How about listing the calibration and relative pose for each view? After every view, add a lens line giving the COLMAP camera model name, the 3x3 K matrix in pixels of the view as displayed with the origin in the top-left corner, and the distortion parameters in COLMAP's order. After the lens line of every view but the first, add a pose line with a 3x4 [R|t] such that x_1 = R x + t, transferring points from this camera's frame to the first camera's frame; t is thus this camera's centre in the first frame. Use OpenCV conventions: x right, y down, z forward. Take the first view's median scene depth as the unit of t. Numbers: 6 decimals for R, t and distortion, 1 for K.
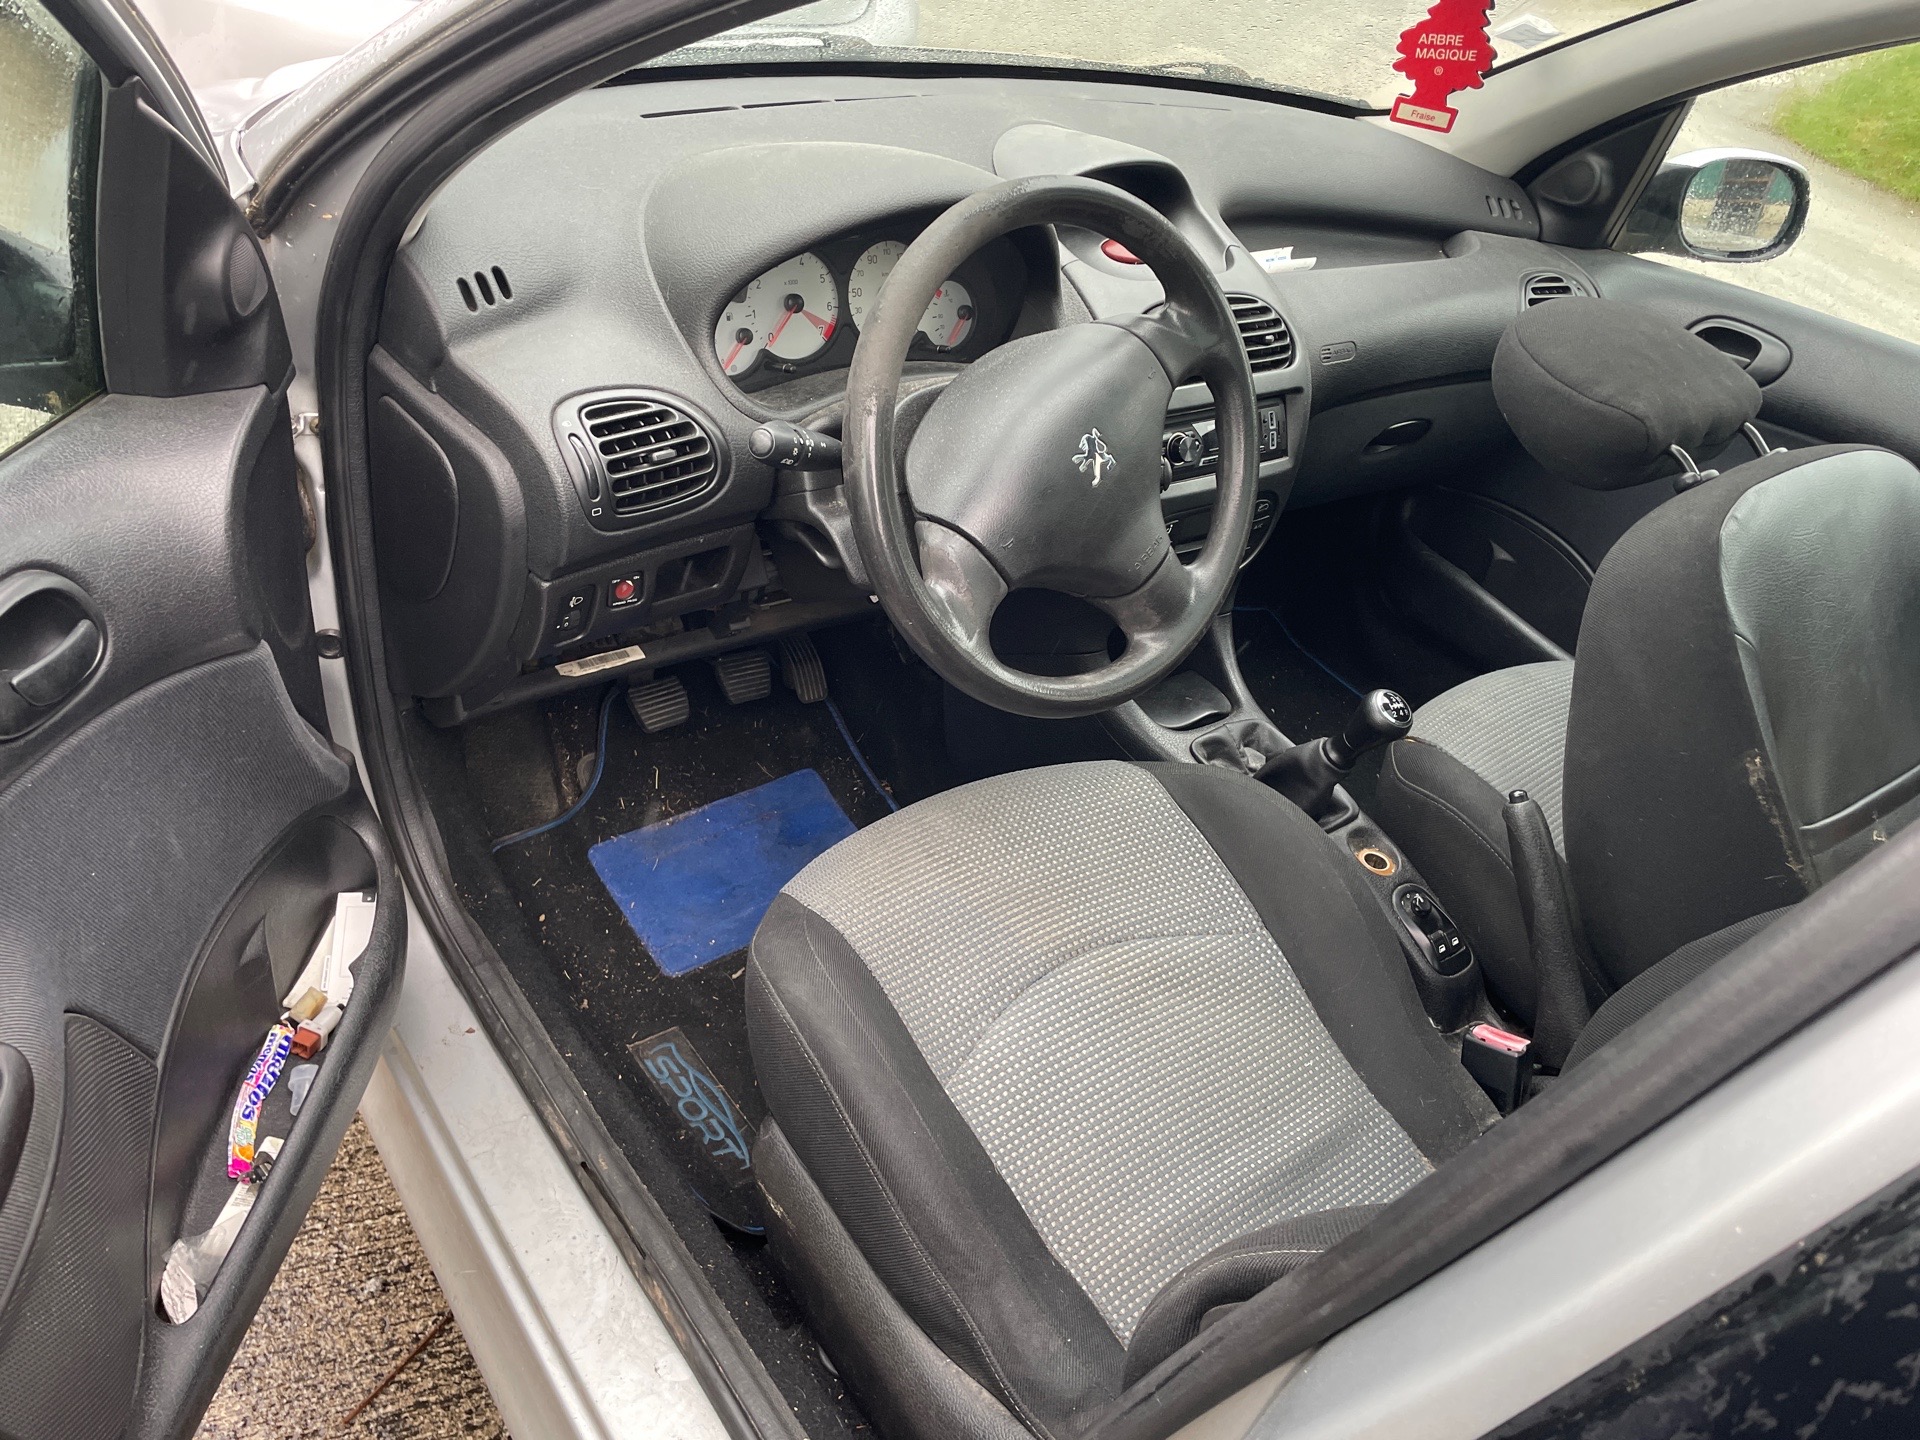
lens RADIAL K [[1421.6, 0, 960.0], [0, 1421.6, 720.0], [0, 0, 1]] dist [0.059762, -0.096033]
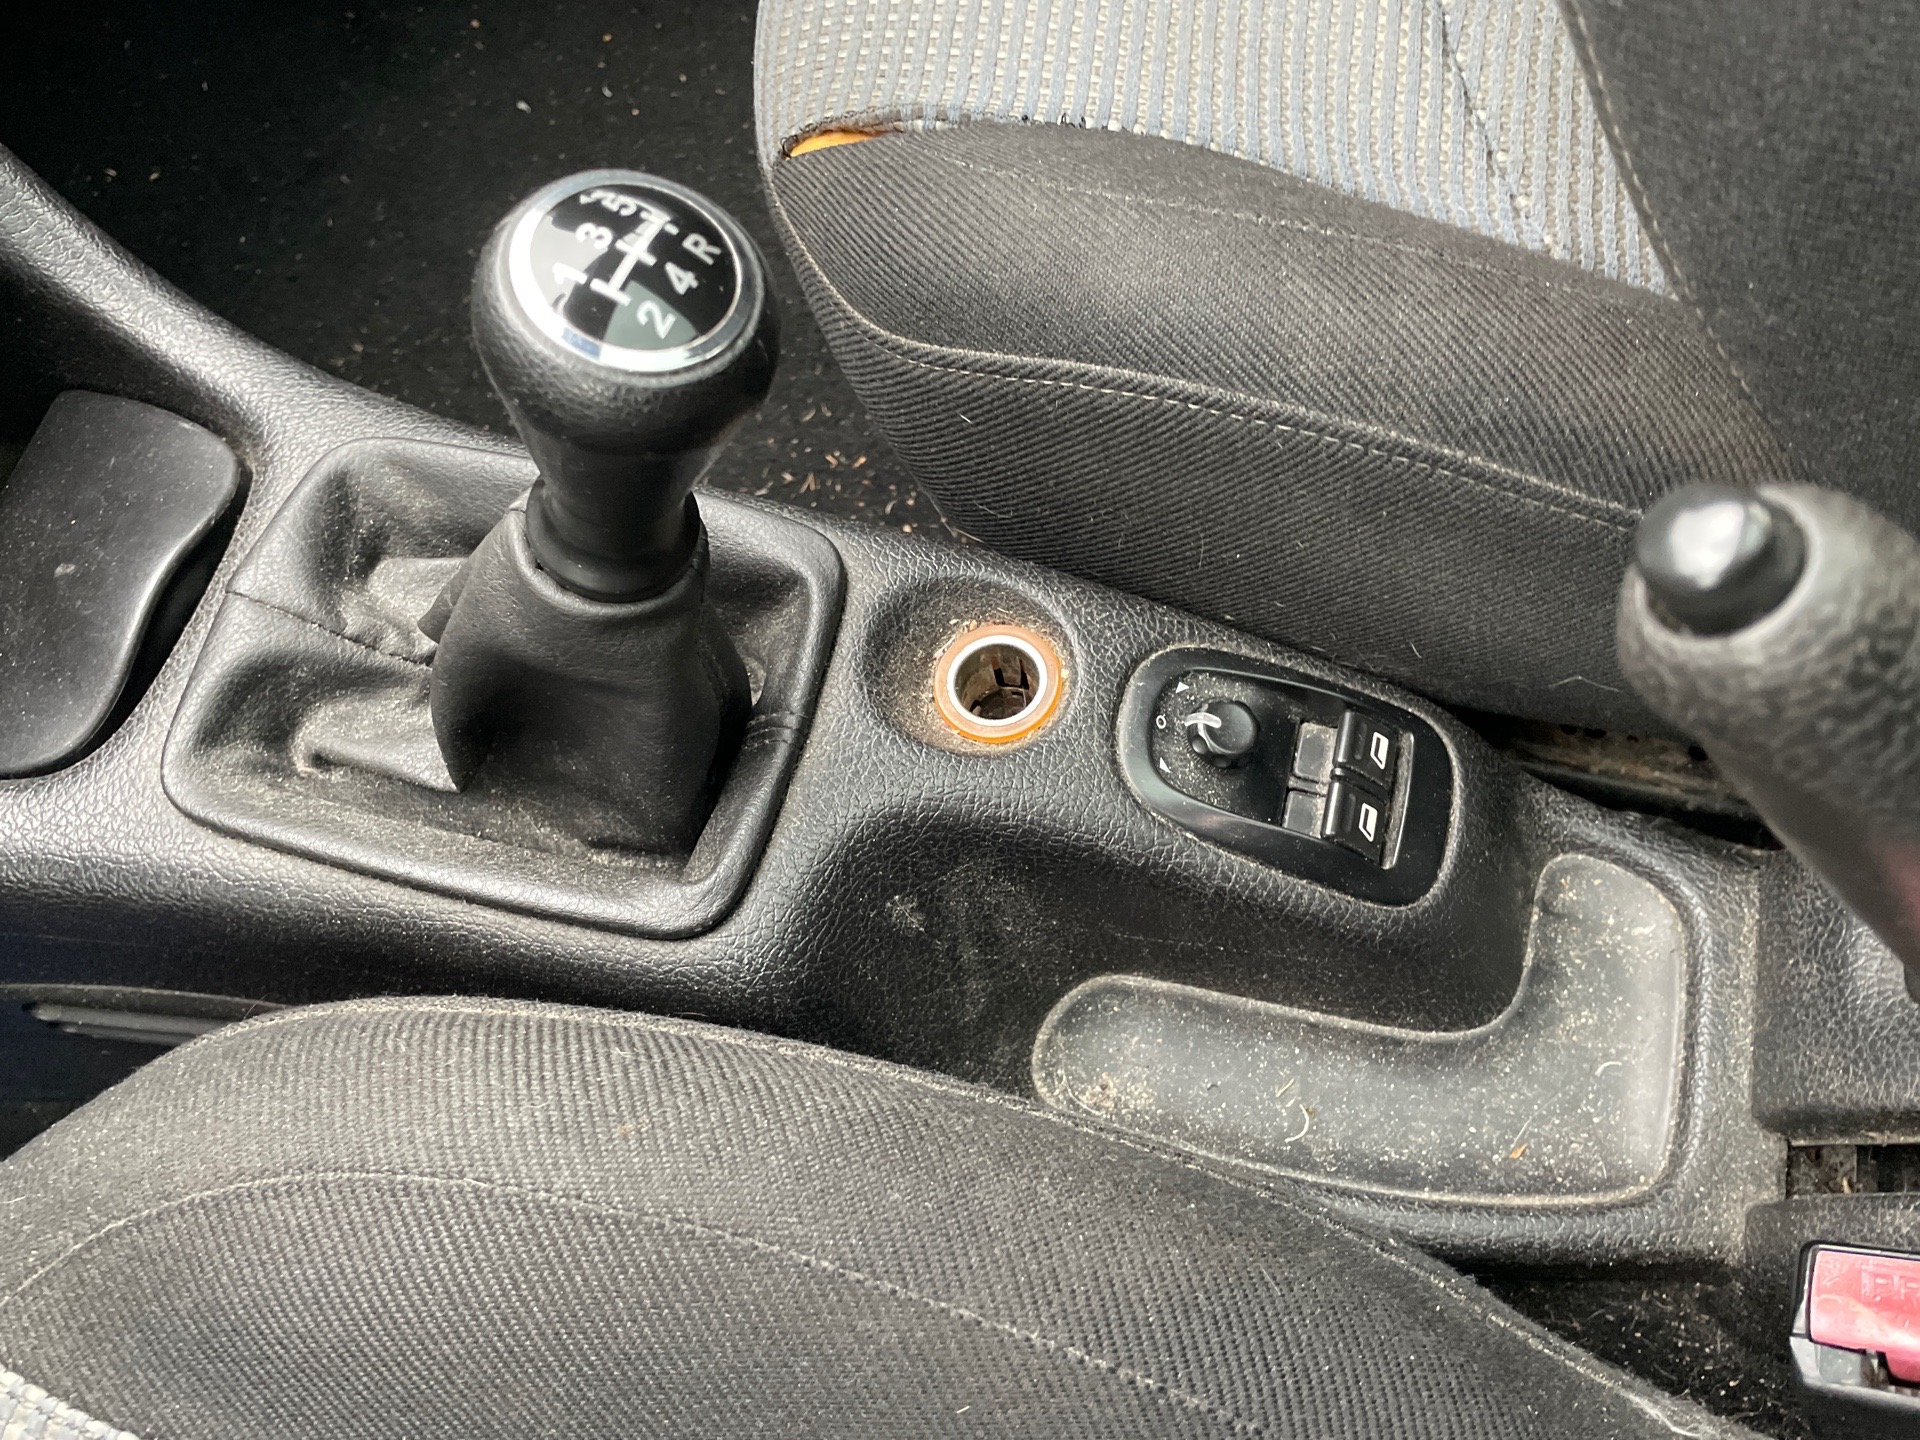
lens RADIAL K [[1421.6, 0, 960.0], [0, 1421.6, 720.0], [0, 0, 1]] dist [0.059762, -0.096033]
pose [[0.749485, -0.661809, 0.016778, 0.228378], [0.566578, 0.654335, 0.500834, -0.030842], [-0.342435, -0.365862, 0.865380, 0.631427]]
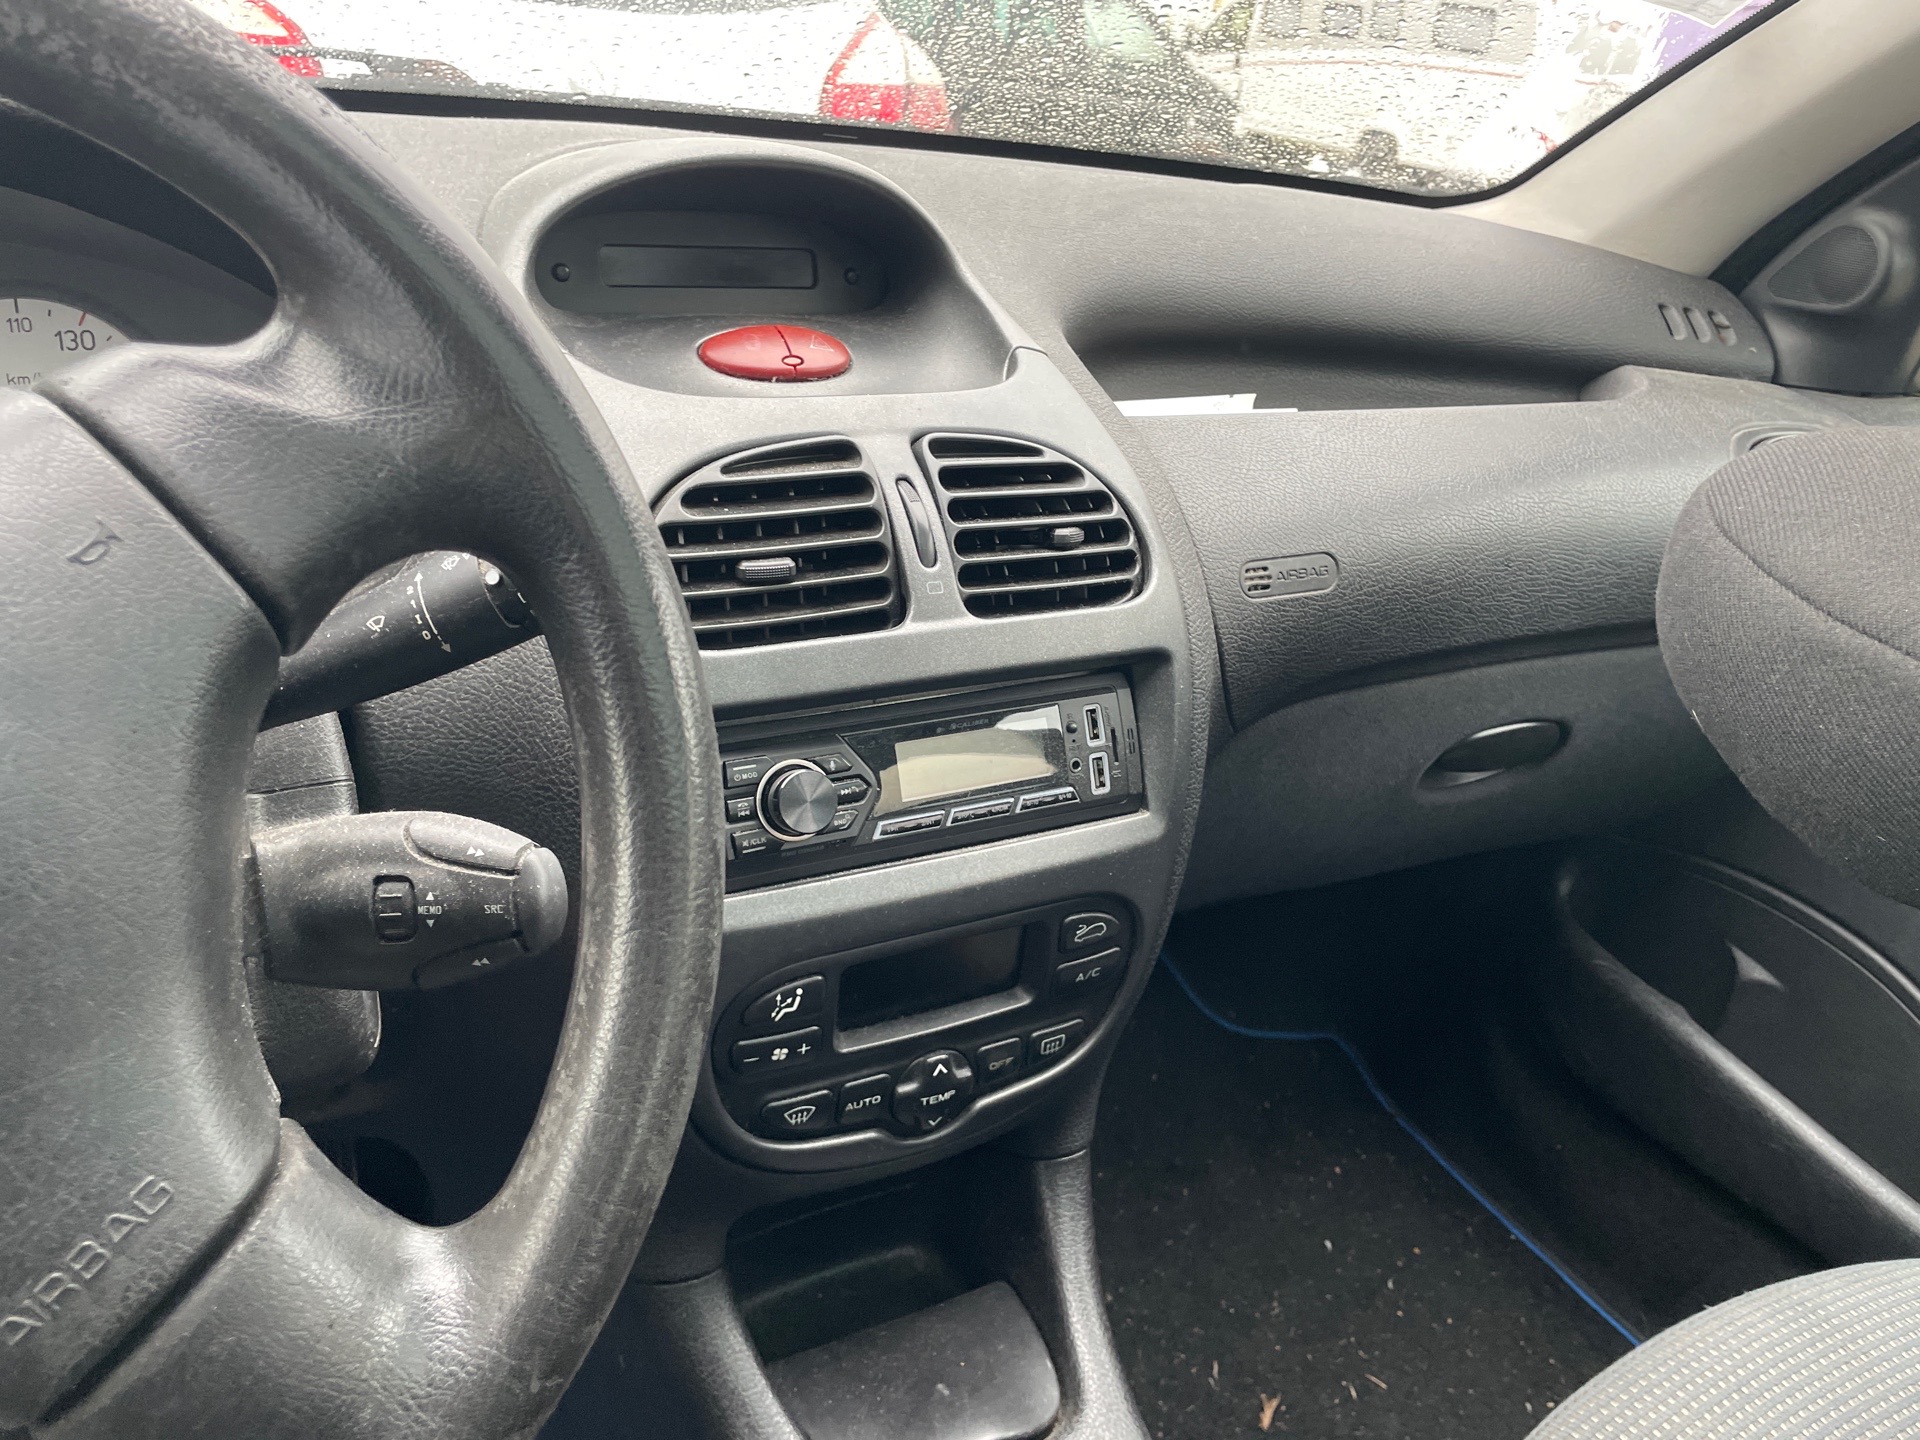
lens RADIAL K [[1421.6, 0, 960.0], [0, 1421.6, 720.0], [0, 0, 1]] dist [0.059762, -0.096033]
pose [[0.986165, -0.002751, -0.165744, 0.207833], [-0.030440, 0.979855, -0.197377, -0.108022], [0.162948, 0.199692, 0.966215, 0.497143]]
